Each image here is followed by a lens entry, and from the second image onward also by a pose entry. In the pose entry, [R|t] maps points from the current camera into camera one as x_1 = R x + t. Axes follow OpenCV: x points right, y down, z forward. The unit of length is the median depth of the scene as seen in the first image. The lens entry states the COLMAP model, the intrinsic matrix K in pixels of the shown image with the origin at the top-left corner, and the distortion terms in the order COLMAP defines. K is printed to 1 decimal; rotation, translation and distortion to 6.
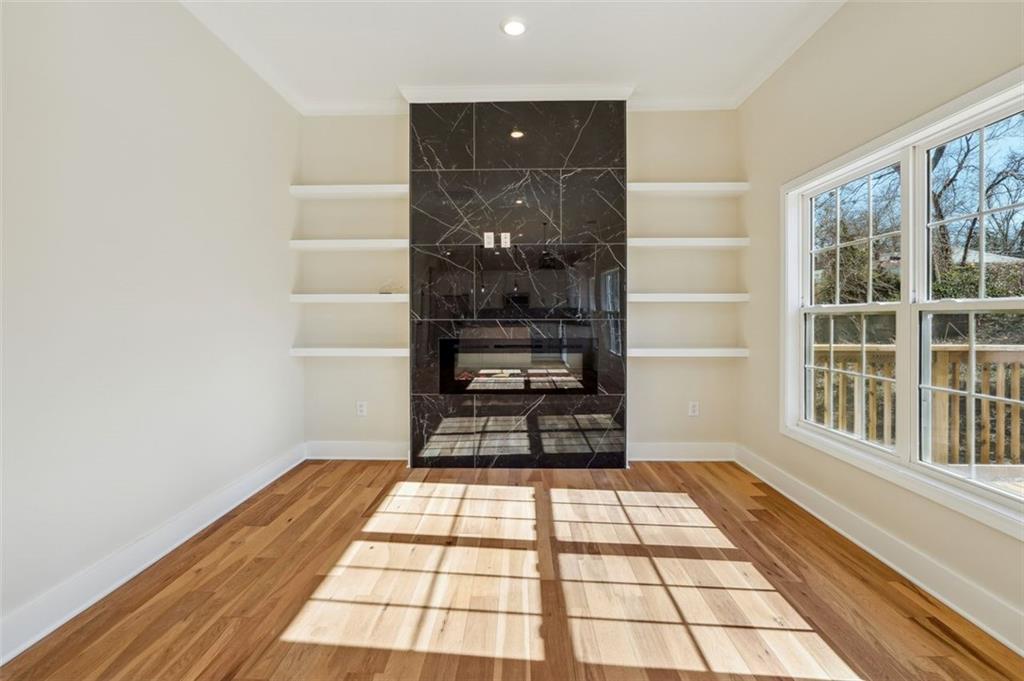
lens RADIAL K [[441.8, 0, 509.9], [0, 441.8, 311.0], [0, 0, 1]] dist [-0.016030, 0.000119]
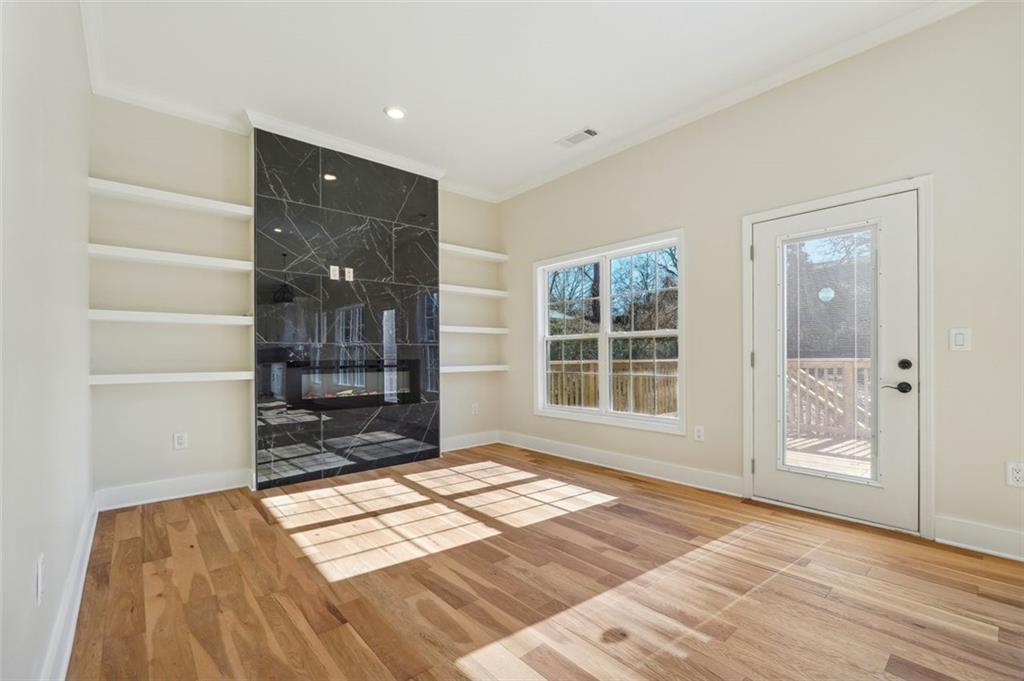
lens RADIAL K [[448.4, 0, 511.1], [0, 448.4, 339.0], [0, 0, 1]] dist [-0.001668, 0.000074]
pose [[0.744637, 0.021469, 0.667125, -0.513234], [-0.003496, 0.999594, -0.028266, 0.042898], [-0.667461, 0.018716, 0.744410, -0.163082]]
